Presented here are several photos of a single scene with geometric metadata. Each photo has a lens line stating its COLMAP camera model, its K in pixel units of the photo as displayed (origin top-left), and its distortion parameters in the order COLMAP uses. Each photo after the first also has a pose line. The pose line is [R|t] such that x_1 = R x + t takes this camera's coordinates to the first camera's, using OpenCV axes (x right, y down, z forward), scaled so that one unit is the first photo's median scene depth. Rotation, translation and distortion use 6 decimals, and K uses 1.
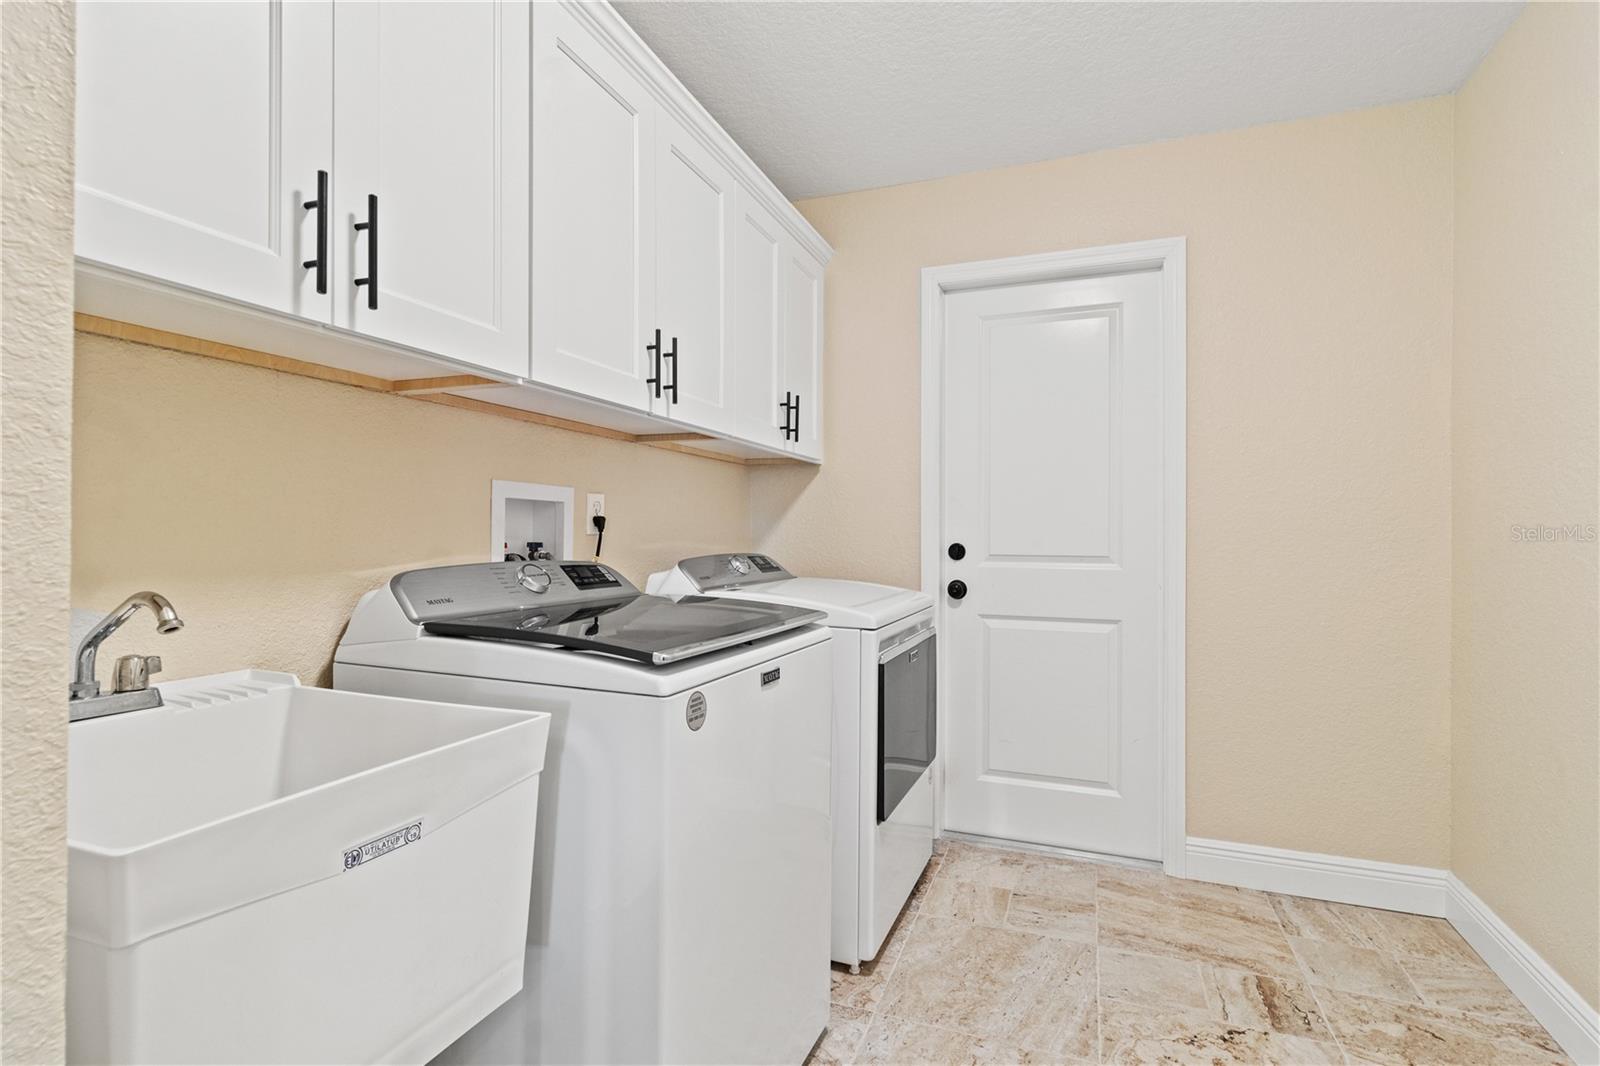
lens RADIAL K [[751.5, 0, 800.9], [0, 751.5, 536.2], [0, 0, 1]] dist [0.000507, 0.000028]
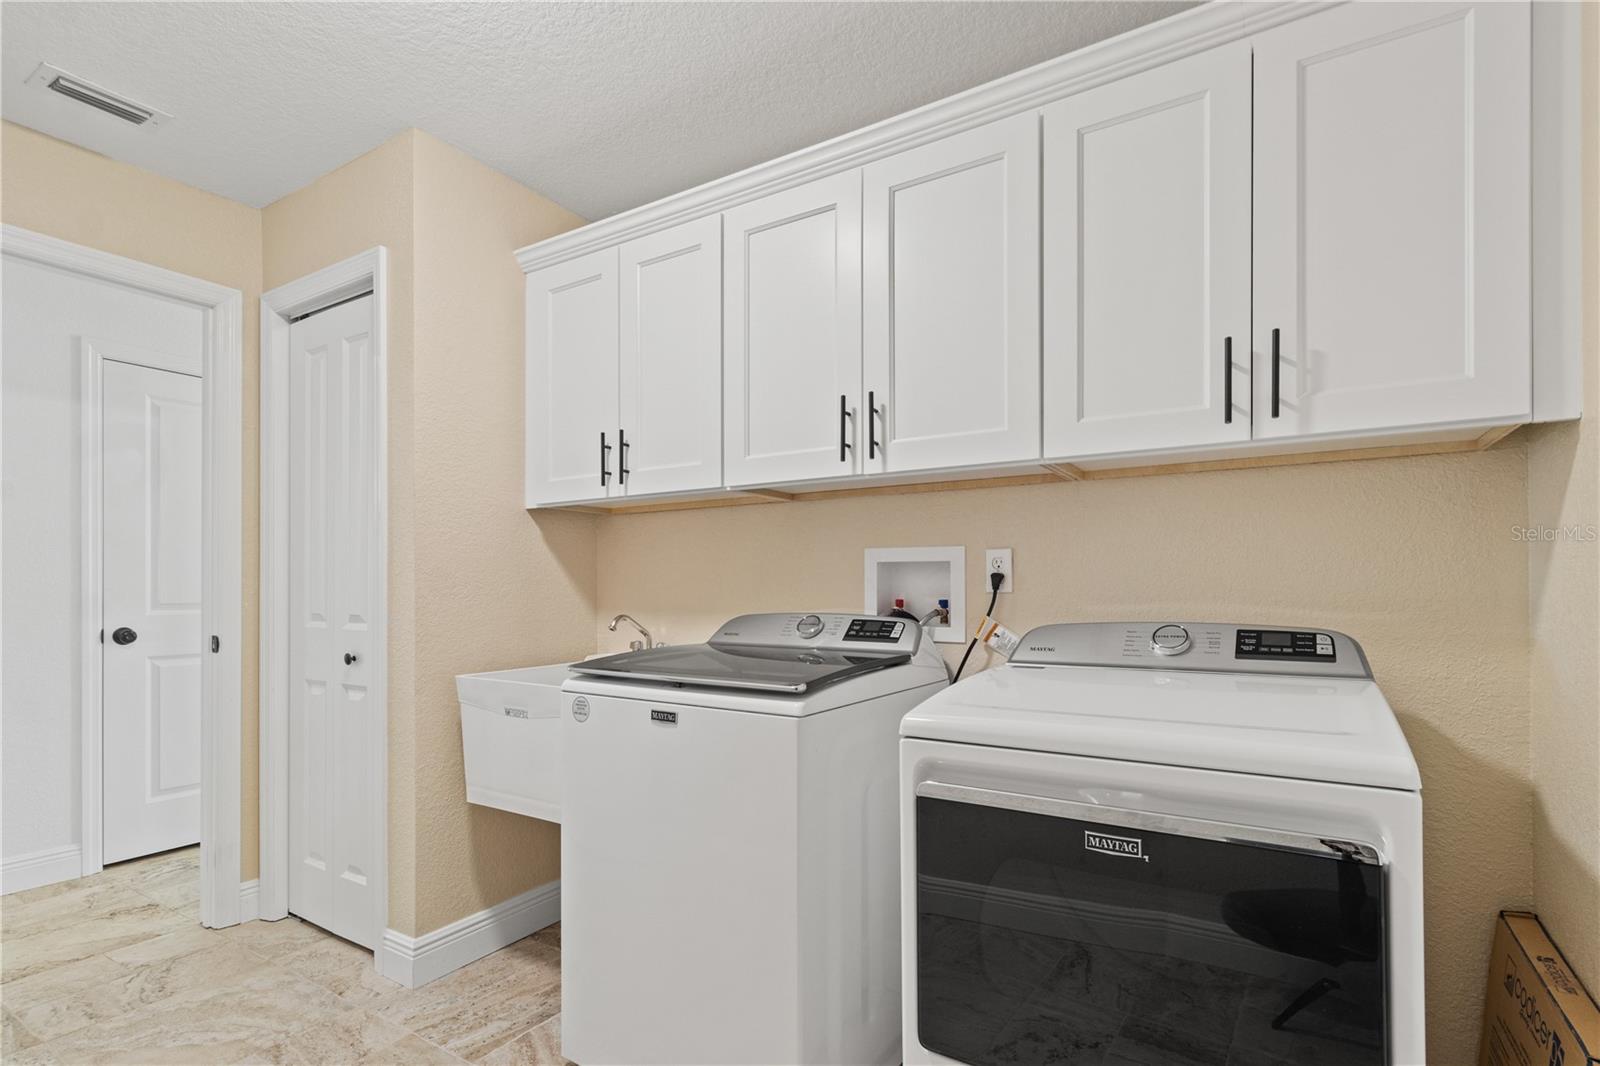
lens RADIAL K [[768.8, 0, 811.6], [0, 768.8, 584.3], [0, 0, 1]] dist [0.002440, 0.000456]
pose [[-0.182280, -0.006257, -0.983227, 0.843639], [0.001920, 0.999976, -0.006719, -0.007405], [0.983245, -0.003112, -0.182263, 1.115902]]
